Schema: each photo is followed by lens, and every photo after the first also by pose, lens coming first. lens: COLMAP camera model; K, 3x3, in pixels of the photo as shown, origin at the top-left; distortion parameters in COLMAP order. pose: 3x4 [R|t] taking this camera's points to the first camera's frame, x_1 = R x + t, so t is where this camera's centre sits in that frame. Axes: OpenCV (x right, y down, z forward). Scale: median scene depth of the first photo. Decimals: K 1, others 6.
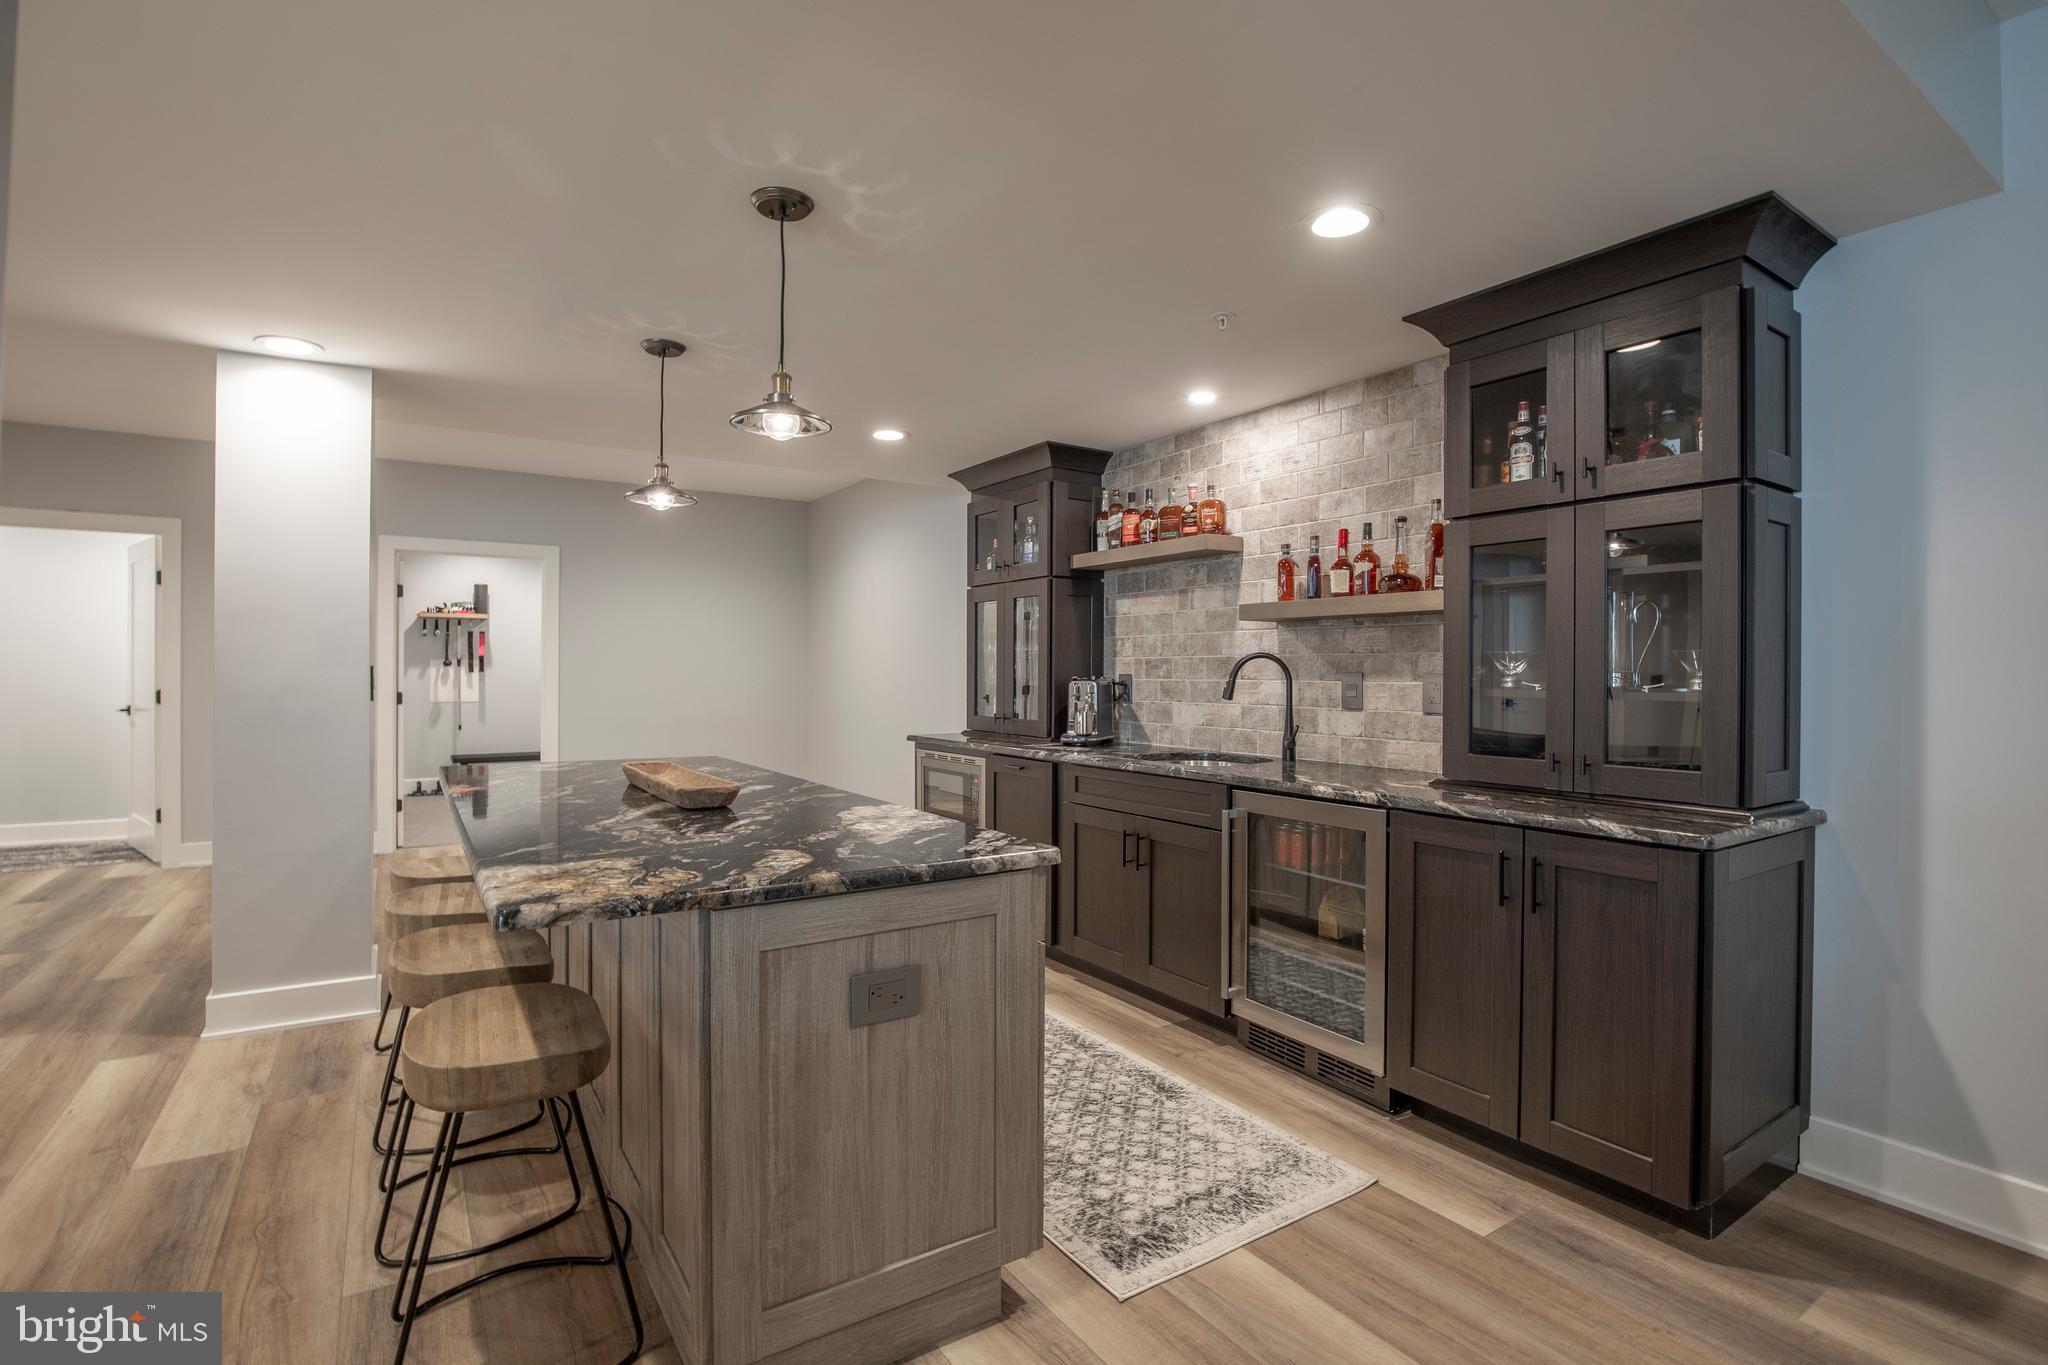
lens RADIAL K [[964.1, 0, 1042.3], [0, 964.1, 677.4], [0, 0, 1]] dist [-0.035712, 0.006801]
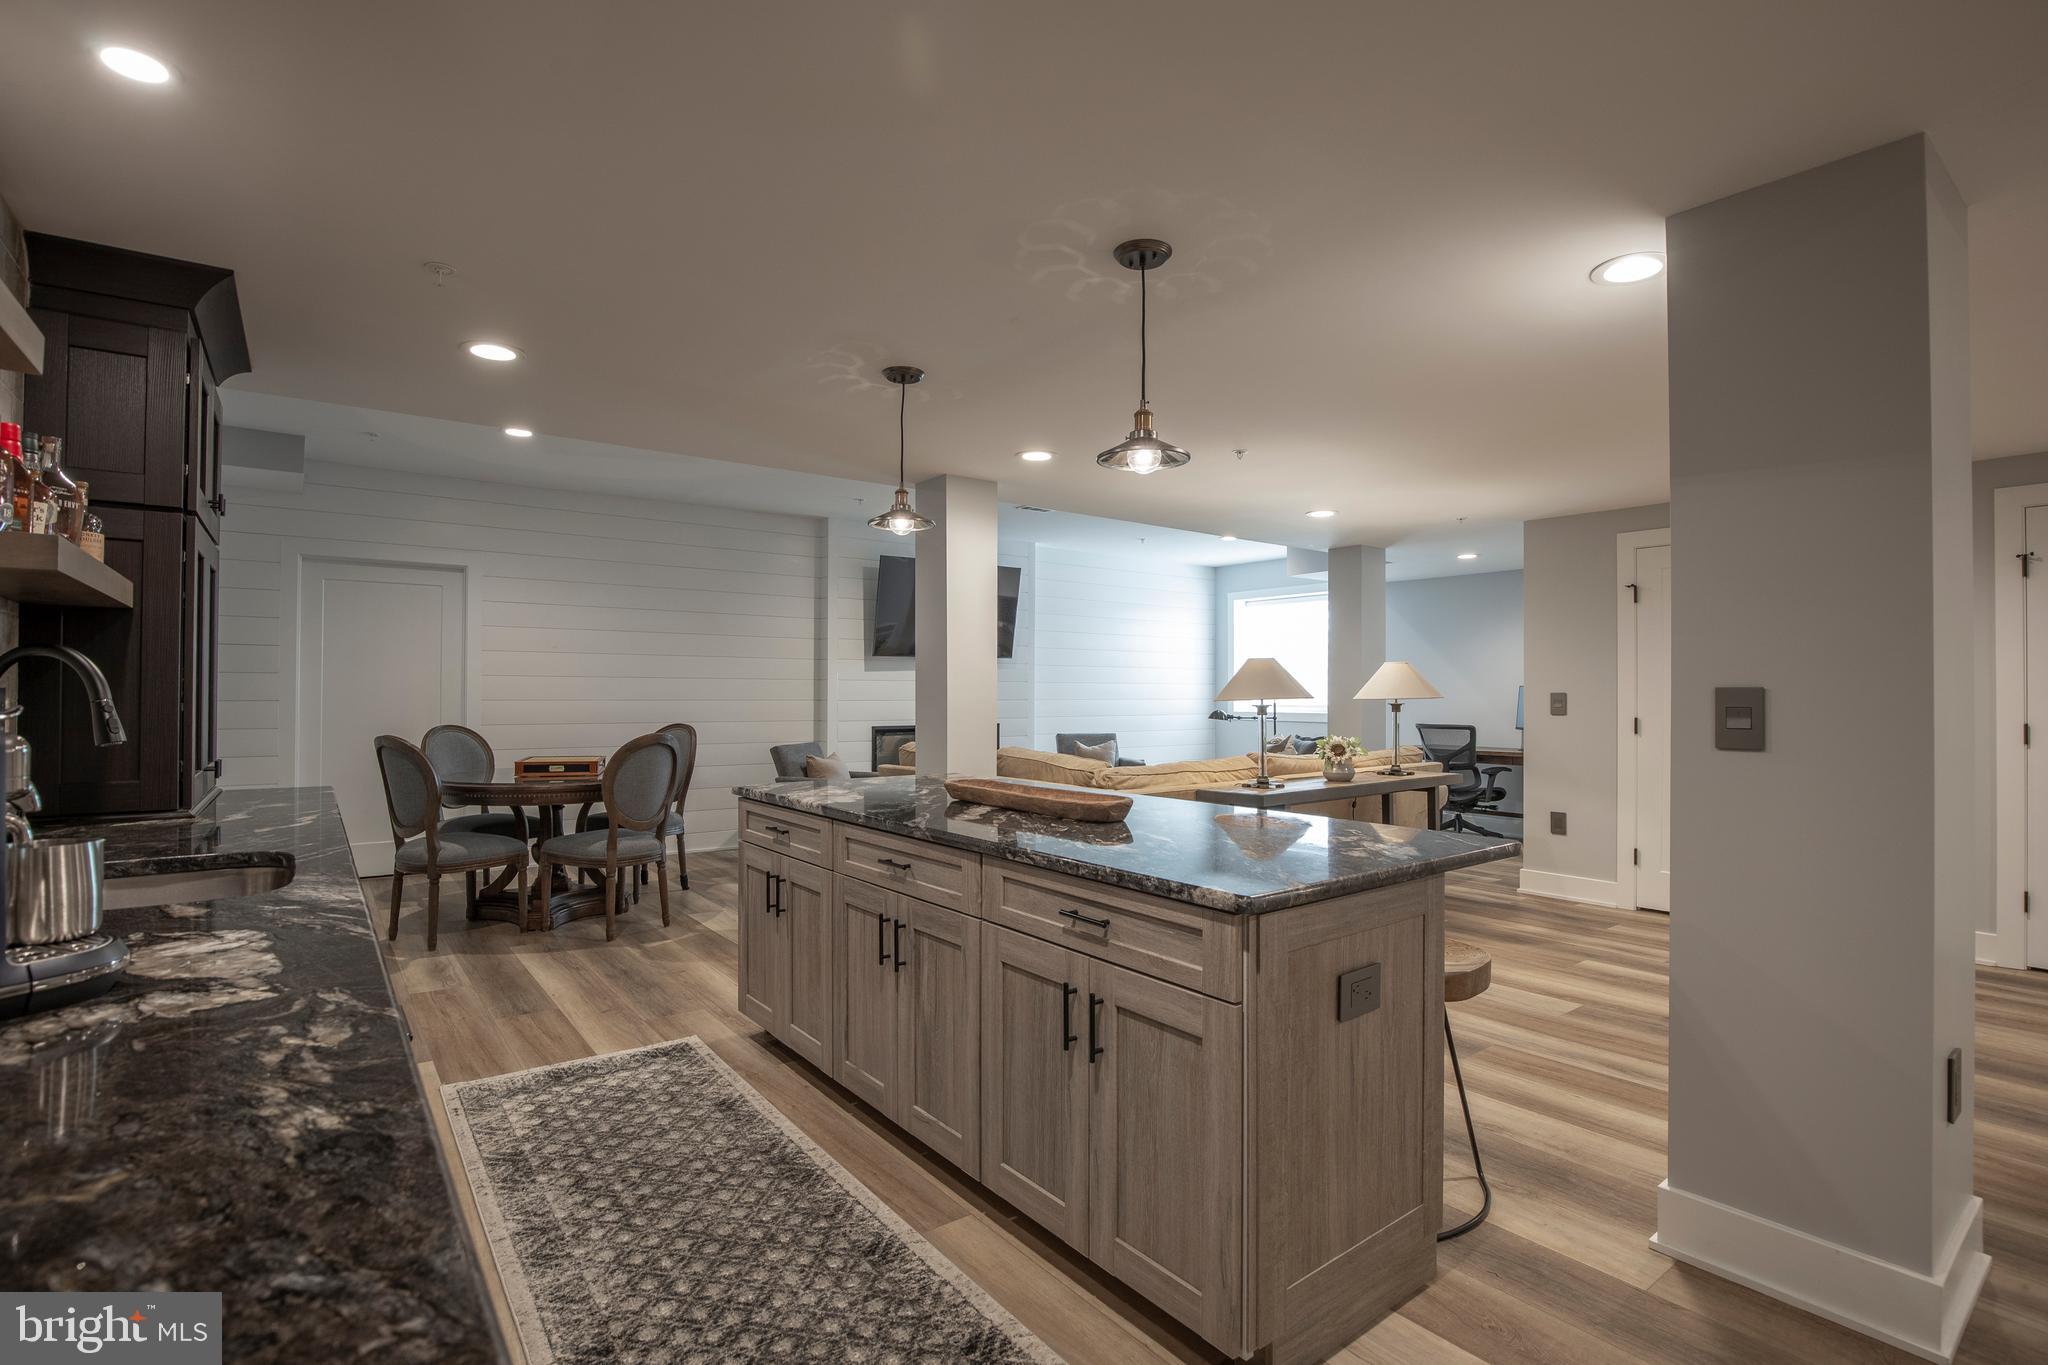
lens RADIAL K [[964.1, 0, 1041.8], [0, 964.1, 684.7], [0, 0, 1]] dist [-0.035712, 0.006801]
pose [[-0.997694, -0.008358, -0.067352, -0.290894], [-0.008133, 0.999960, -0.003610, -0.012725], [0.067379, -0.003054, -0.997723, 1.856728]]
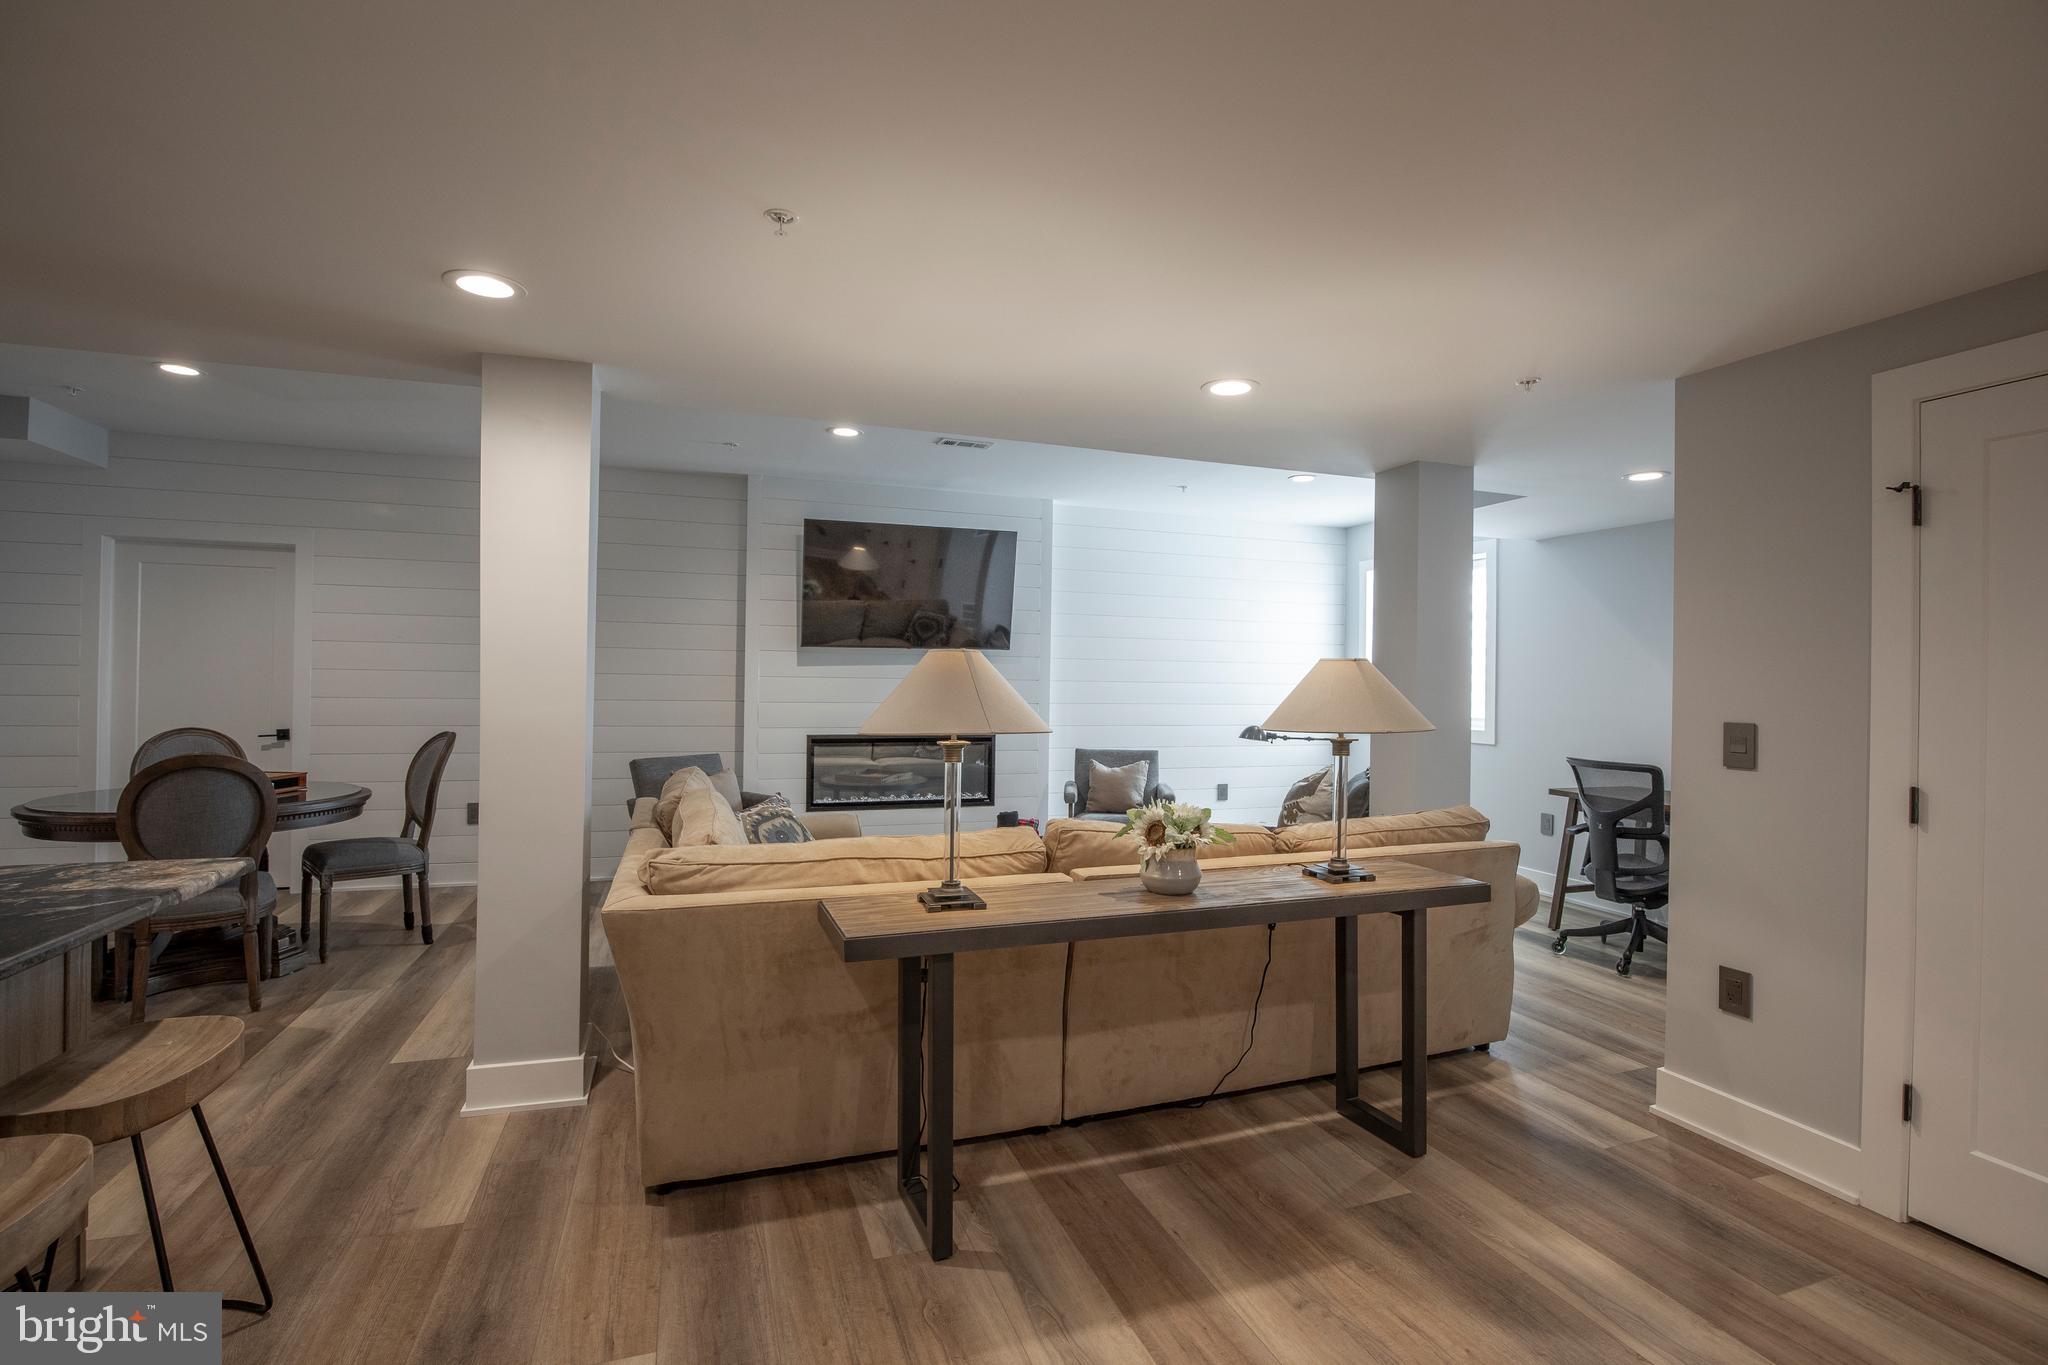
lens RADIAL K [[964.1, 0, 1032.8], [0, 964.1, 672.9], [0, 0, 1]] dist [-0.035712, 0.006801]
pose [[-0.967150, -0.016977, 0.253638, -1.061240], [-0.017805, 0.999841, -0.000971, -0.048807], [-0.253581, -0.005455, -0.967299, 1.036378]]
